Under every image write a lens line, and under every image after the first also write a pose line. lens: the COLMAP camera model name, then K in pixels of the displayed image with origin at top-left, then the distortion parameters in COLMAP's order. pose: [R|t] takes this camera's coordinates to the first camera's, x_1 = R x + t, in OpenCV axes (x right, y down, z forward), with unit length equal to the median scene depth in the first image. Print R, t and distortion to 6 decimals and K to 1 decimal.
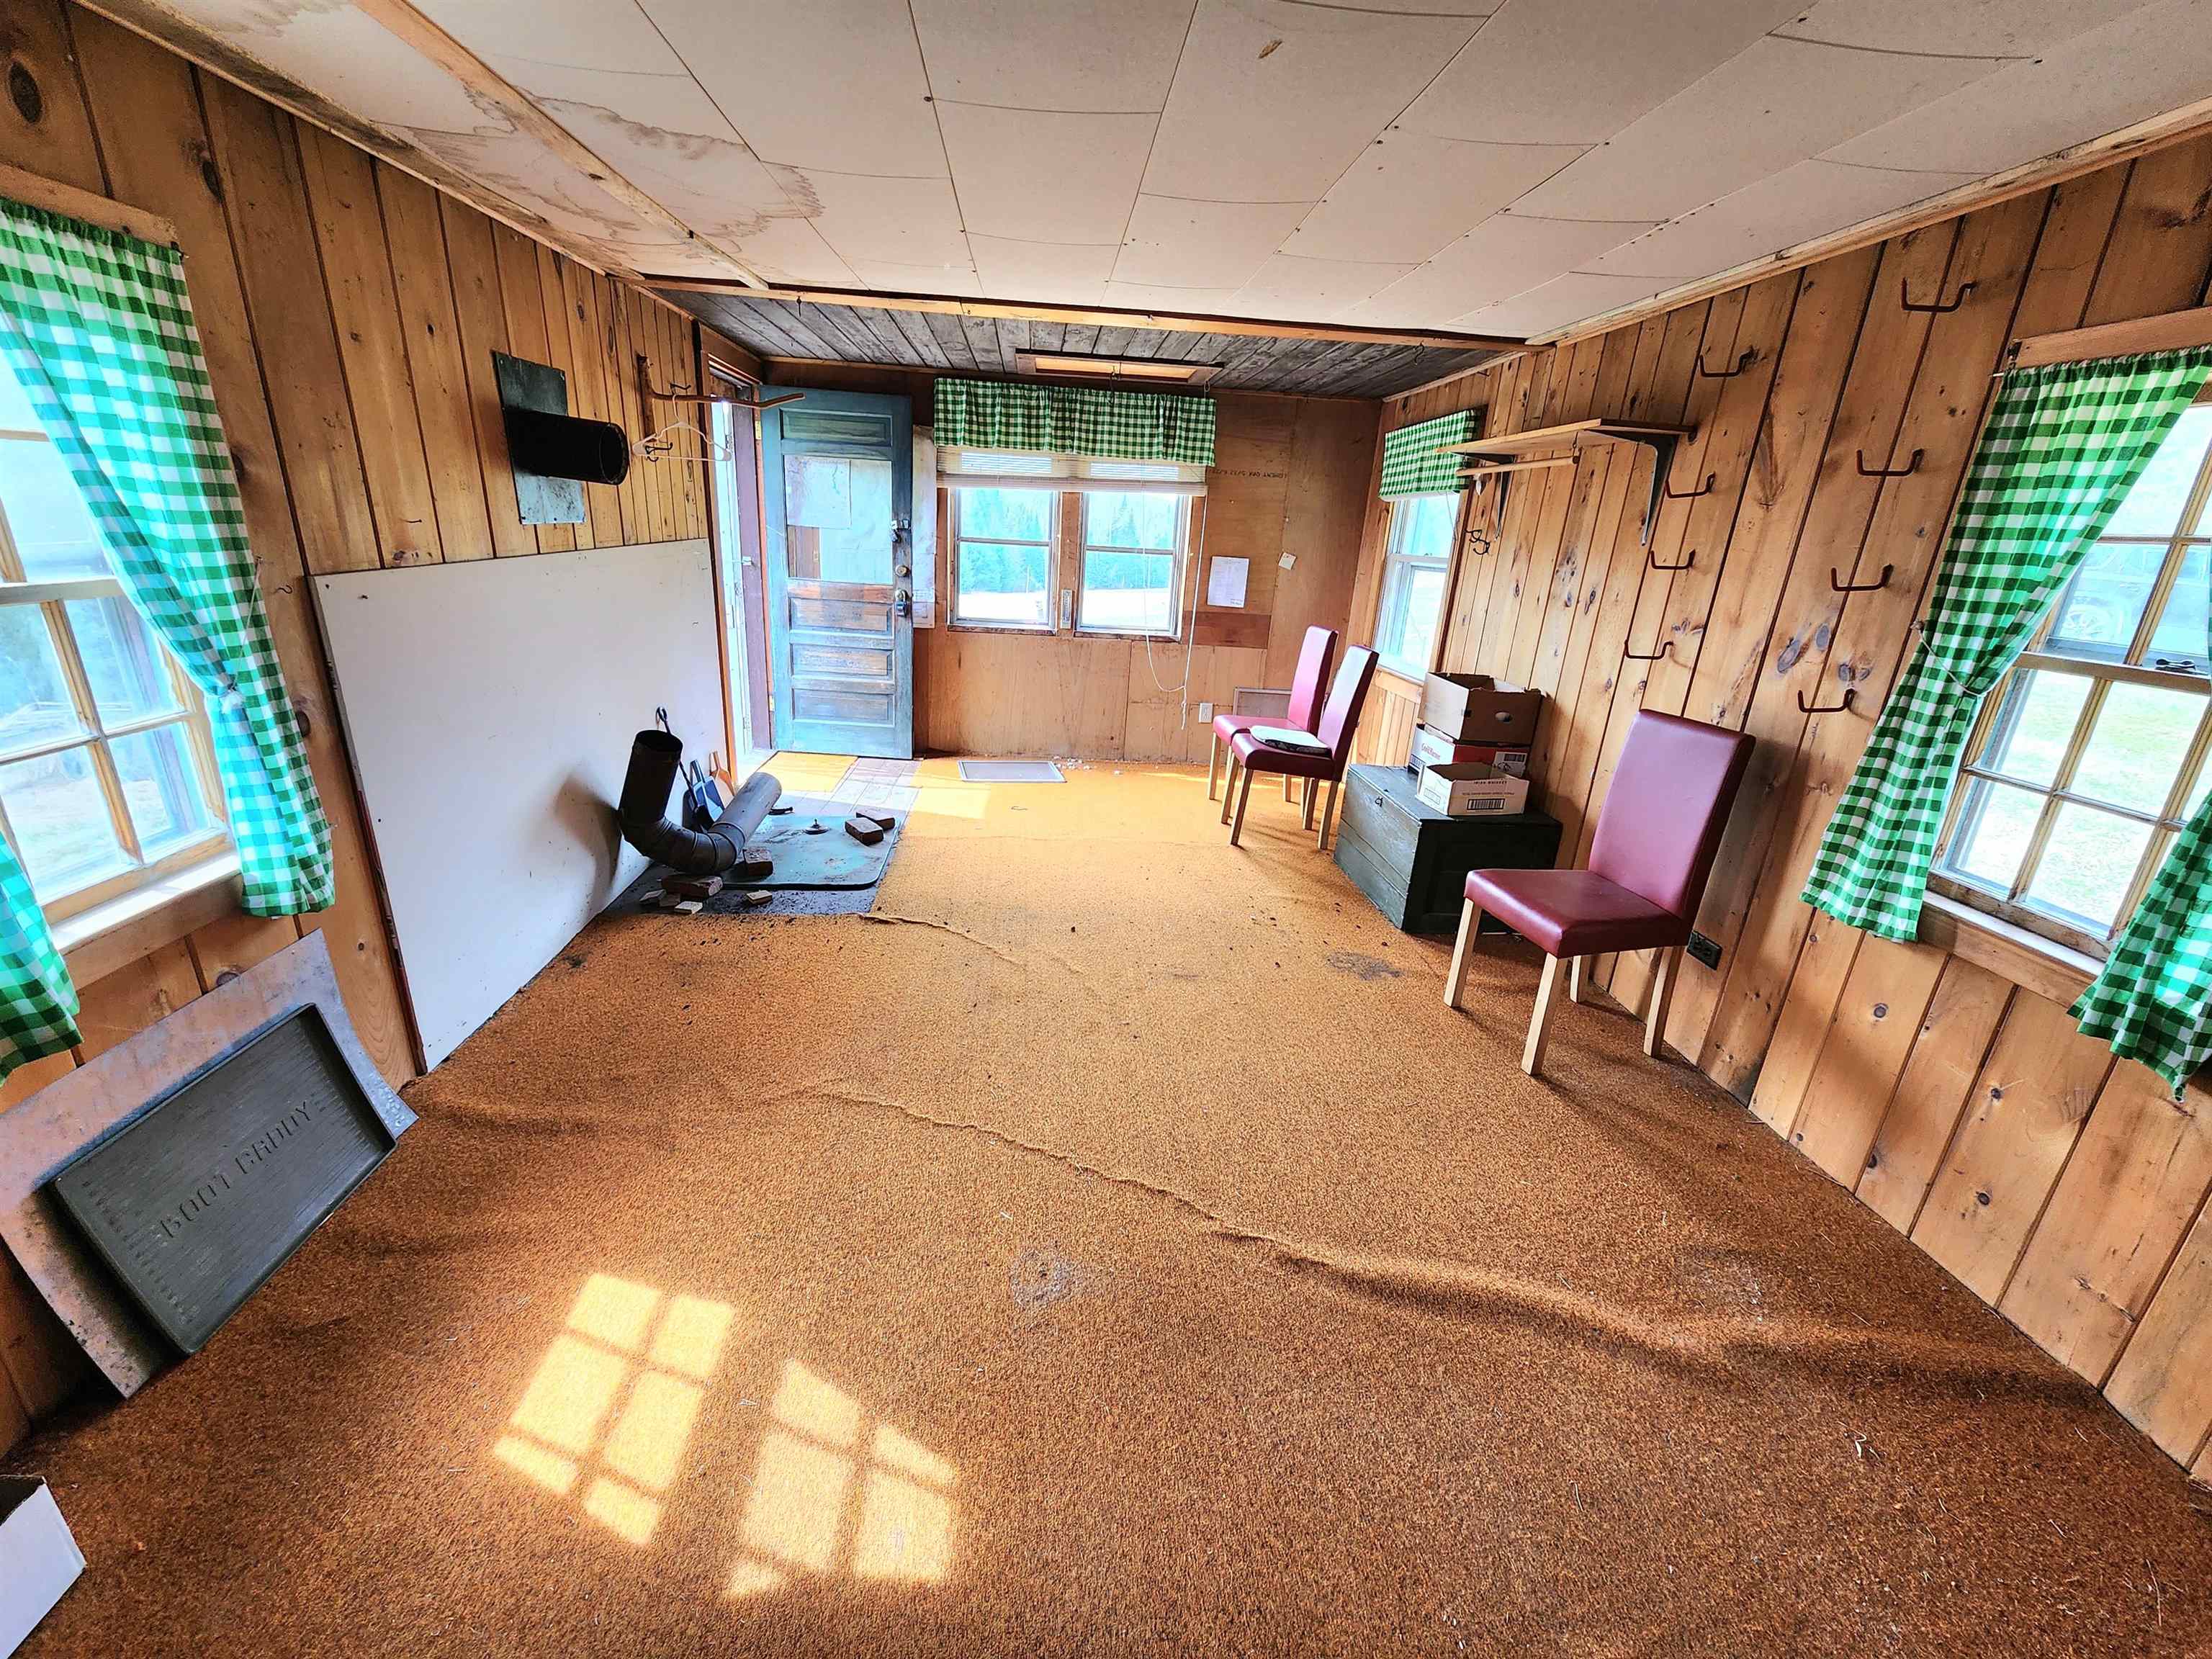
lens RADIAL K [[902.7, 0, 1088.5], [0, 902.7, 842.7], [0, 0, 1]] dist [0.002070, -0.001811]
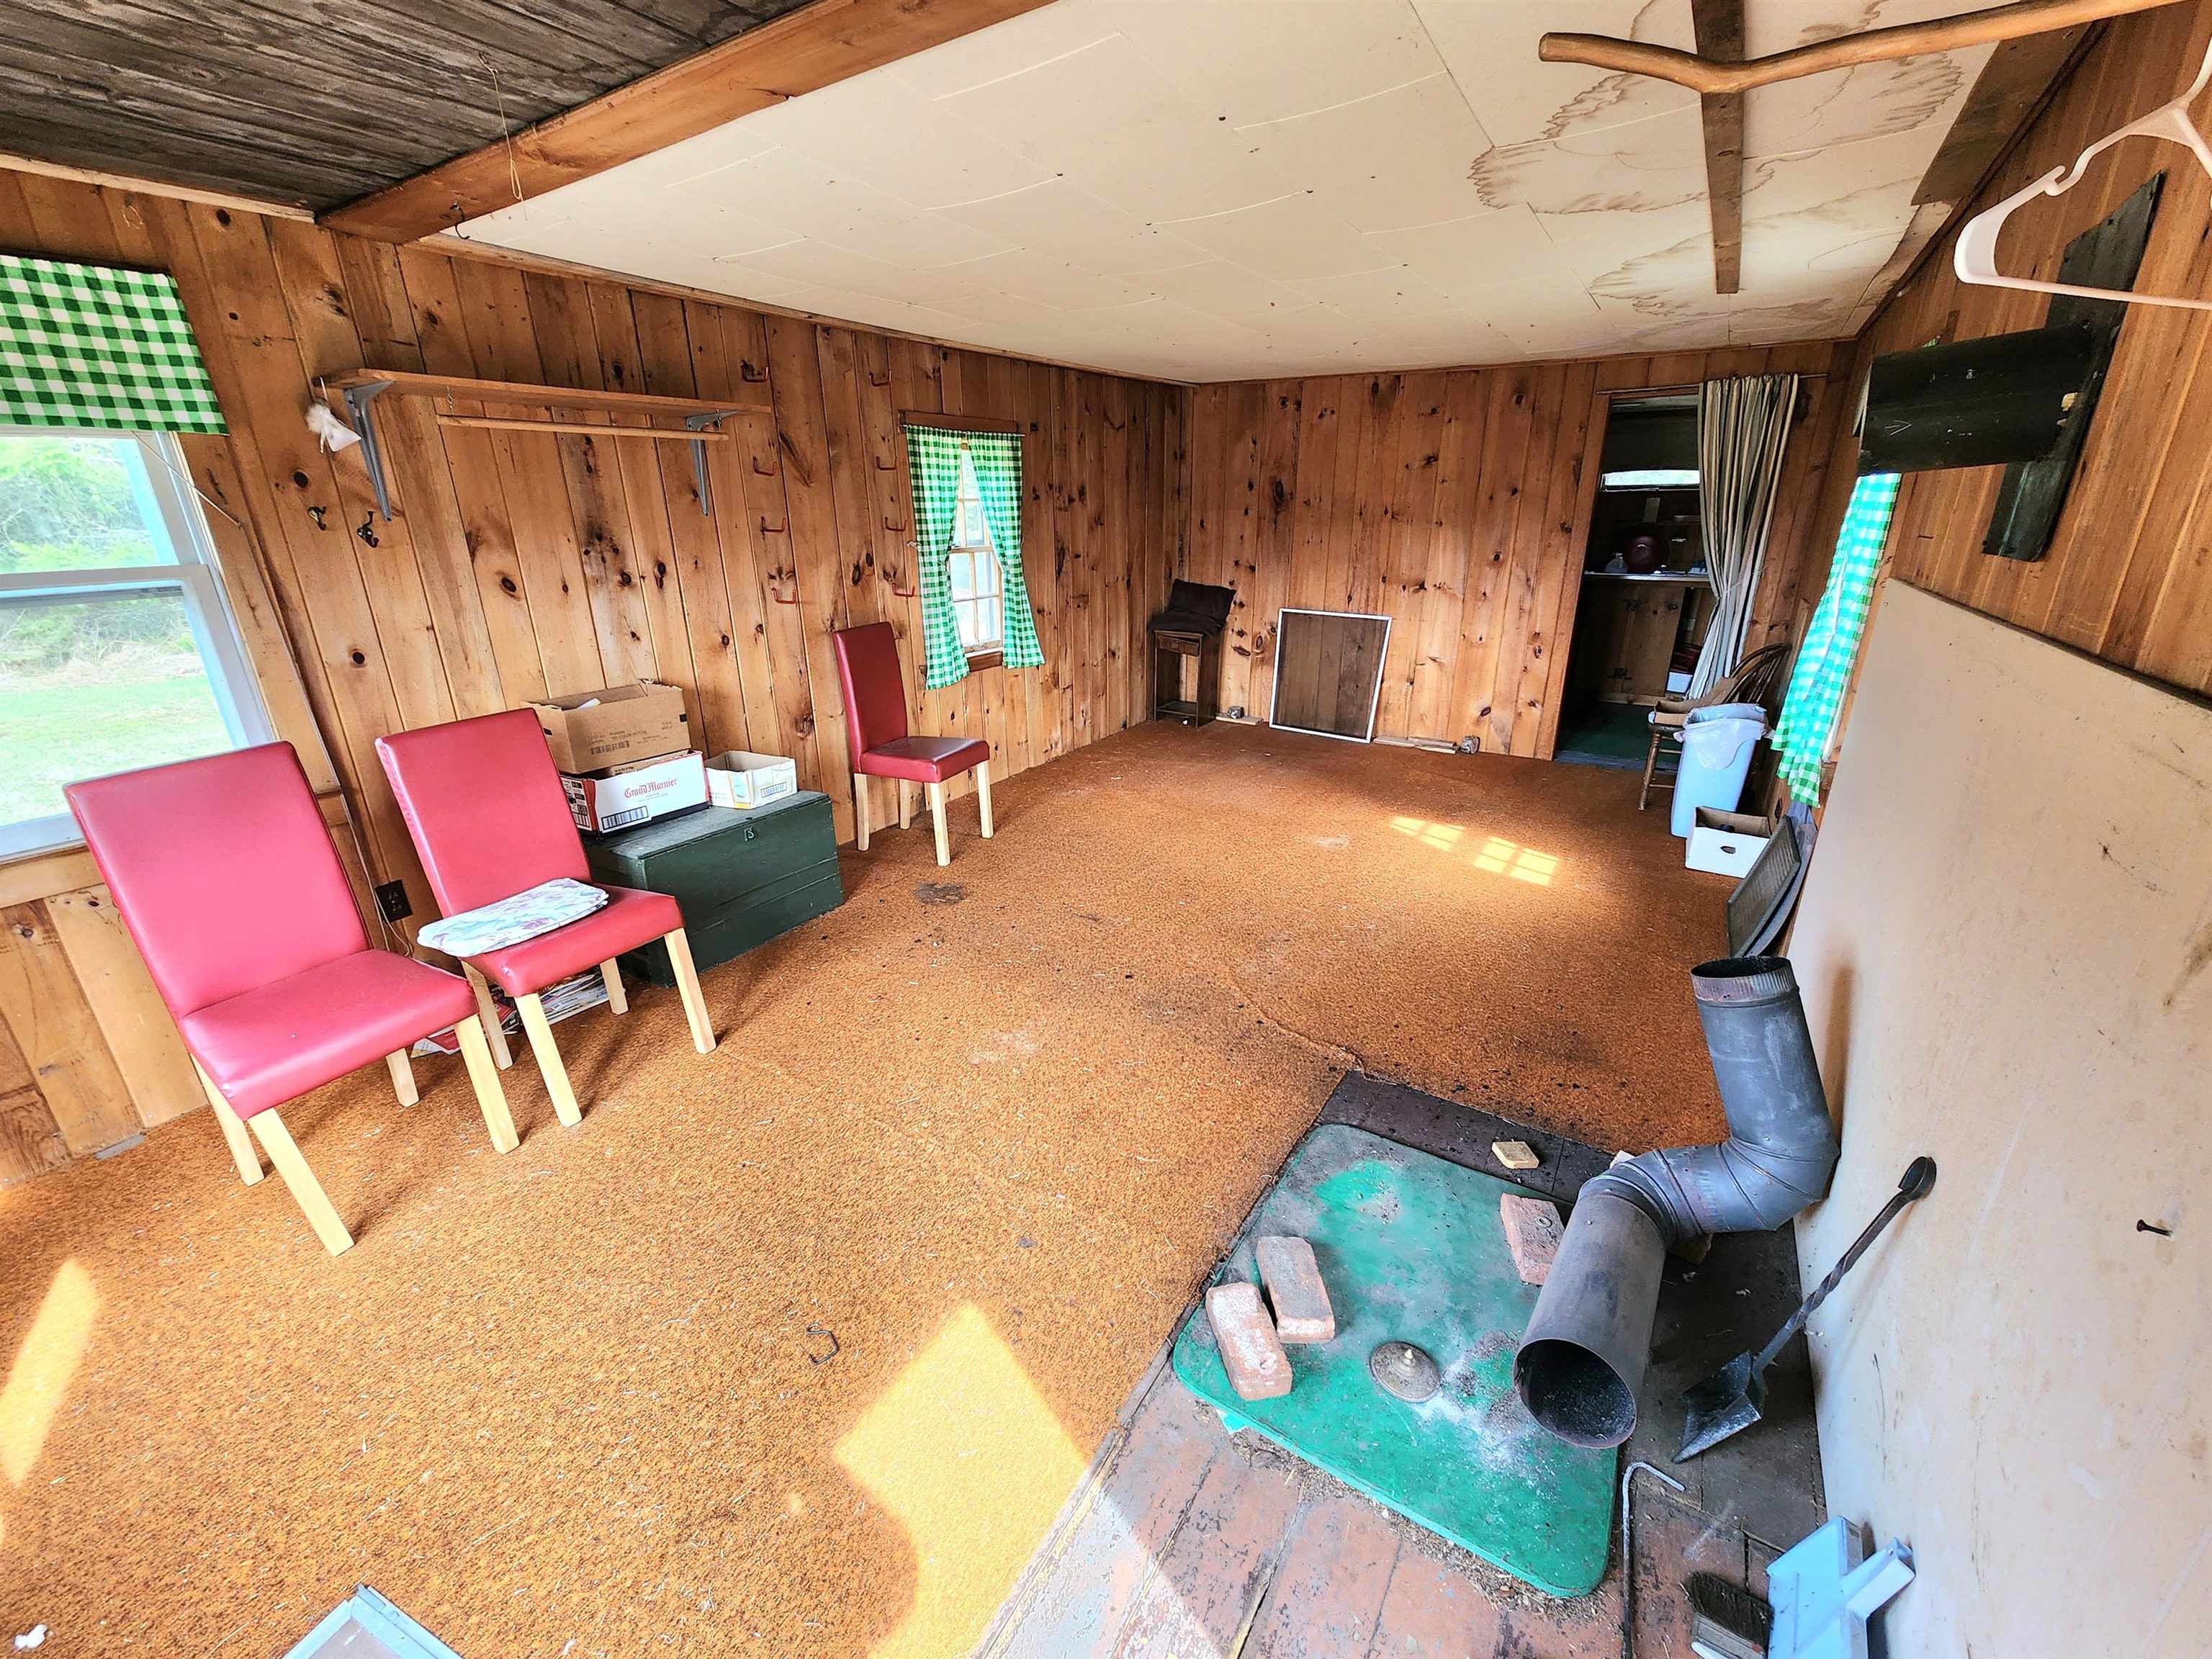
lens RADIAL K [[902.7, 0, 1096.0], [0, 902.7, 835.4], [0, 0, 1]] dist [0.002070, -0.001811]
pose [[-0.805532, -0.232048, 0.545227, -0.802436], [0.179637, 0.781200, 0.597877, -0.993769], [-0.564668, 0.579552, -0.587597, 2.666689]]
